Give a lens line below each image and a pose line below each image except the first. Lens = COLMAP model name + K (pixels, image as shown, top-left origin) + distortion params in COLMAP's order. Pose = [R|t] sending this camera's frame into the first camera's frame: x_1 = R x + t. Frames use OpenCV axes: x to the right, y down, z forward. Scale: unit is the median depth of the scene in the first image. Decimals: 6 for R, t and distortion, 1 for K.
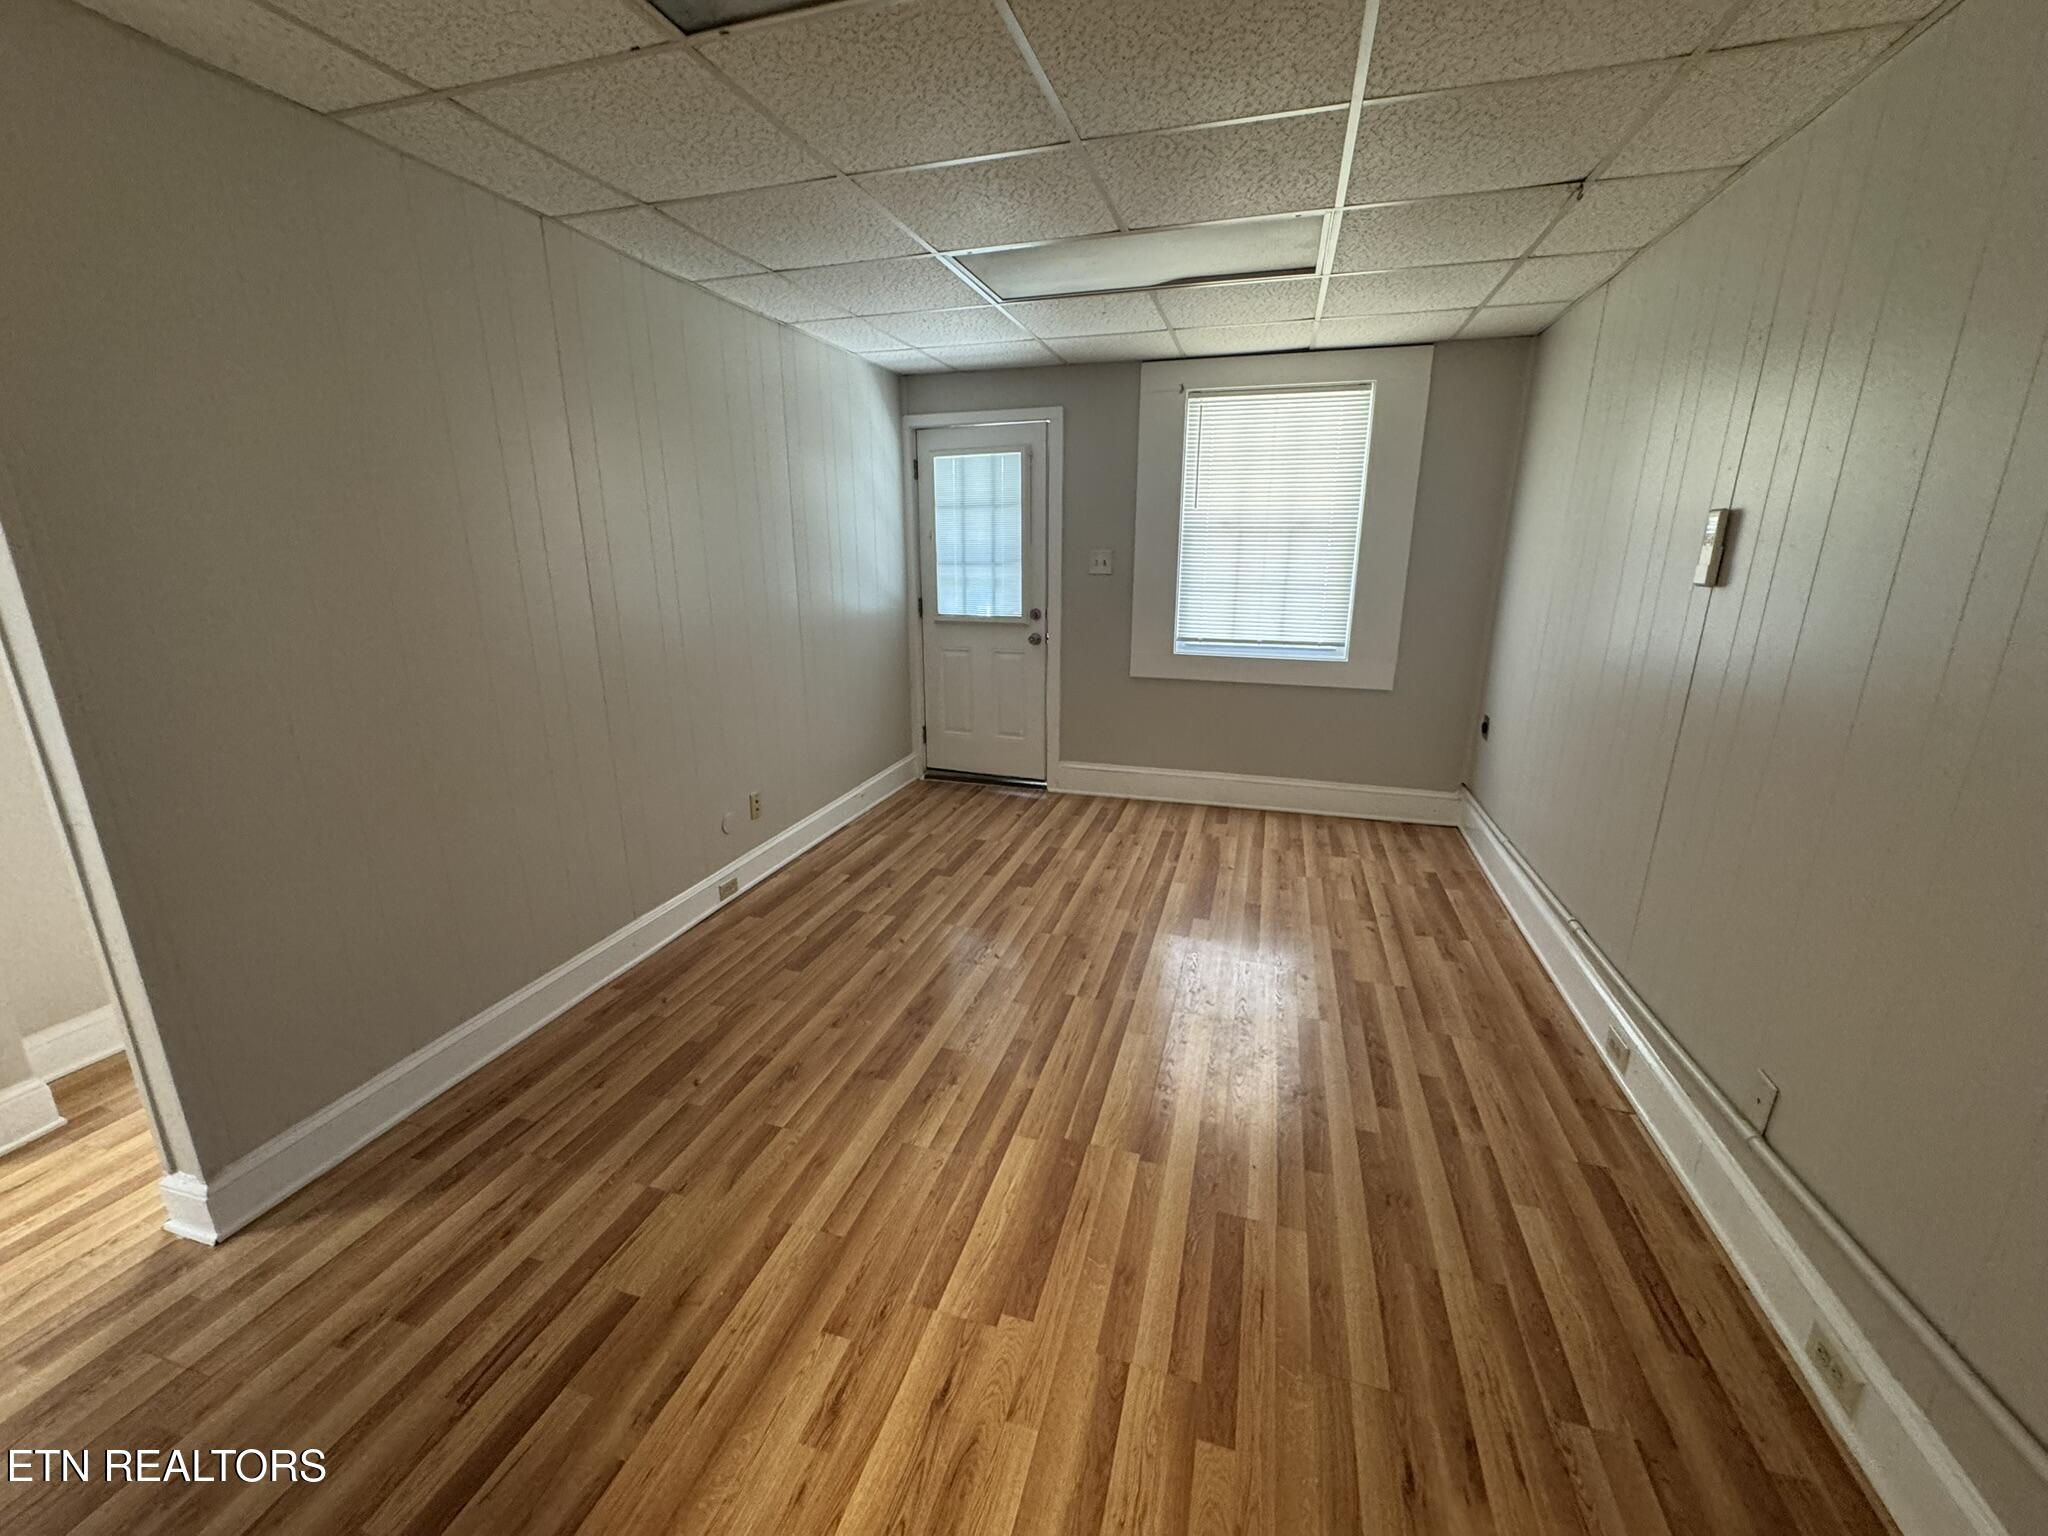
lens RADIAL K [[814.1, 0, 1024.6], [0, 814.1, 774.8], [0, 0, 1]] dist [-0.024782, -0.000126]
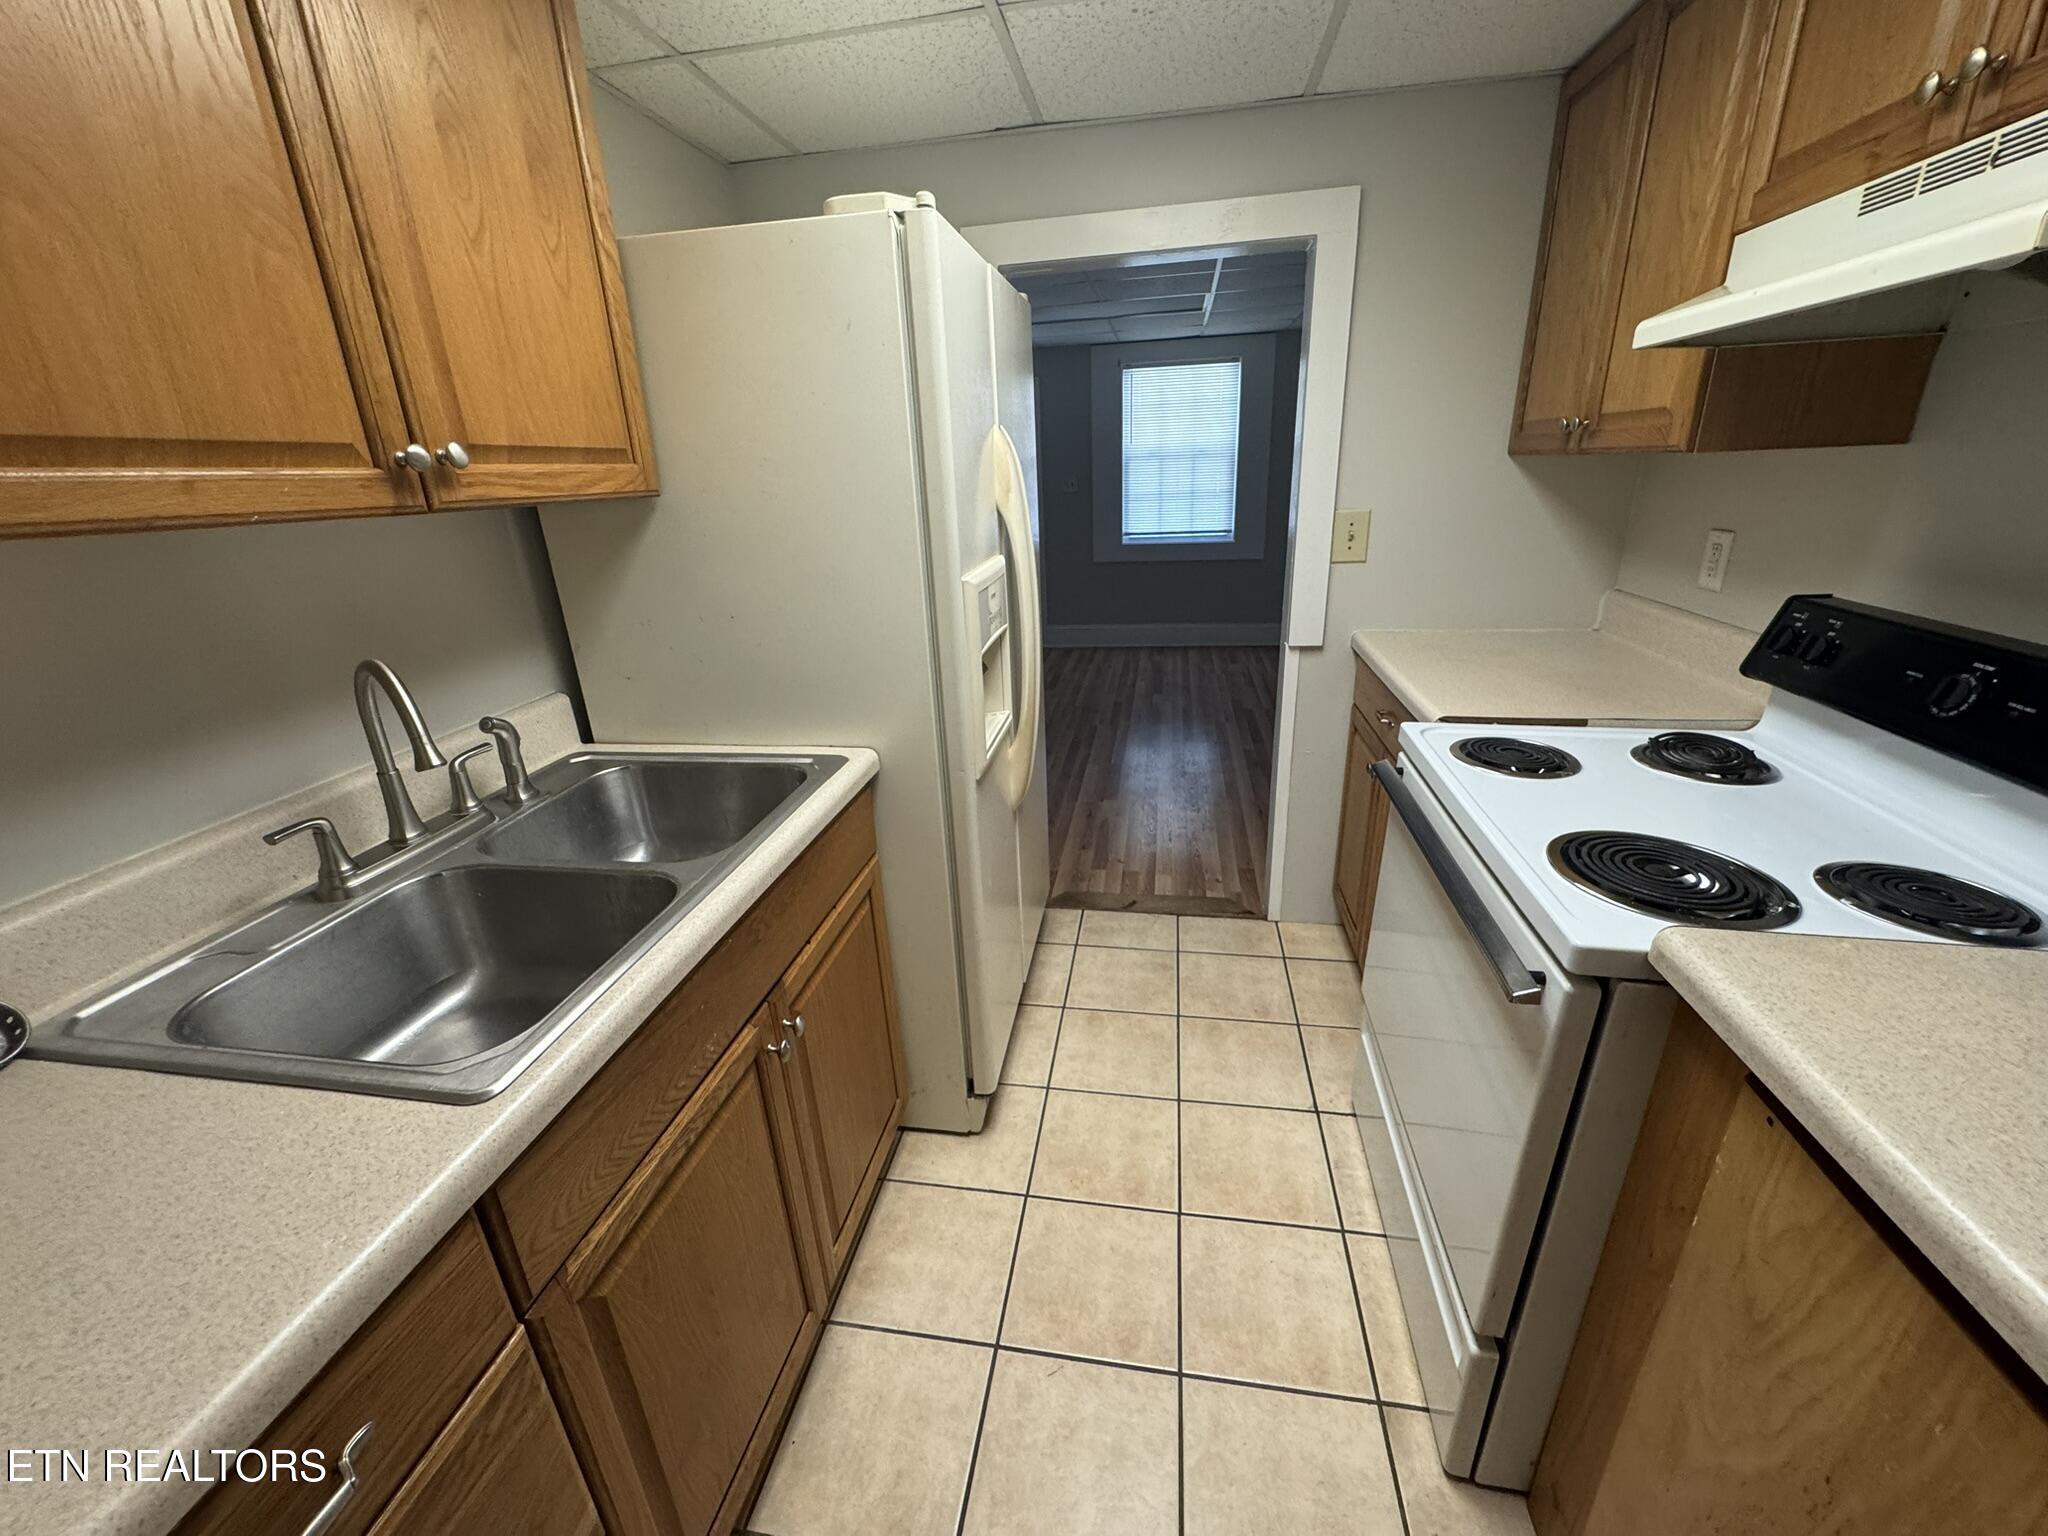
lens RADIAL K [[814.1, 0, 1027.7], [0, 814.1, 782.8], [0, 0, 1]] dist [-0.024782, -0.000126]
pose [[0.991294, -0.088262, 0.097707, -0.184805], [0.078196, 0.991658, 0.102465, 0.127847], [-0.105936, -0.093932, 0.989926, -0.534628]]
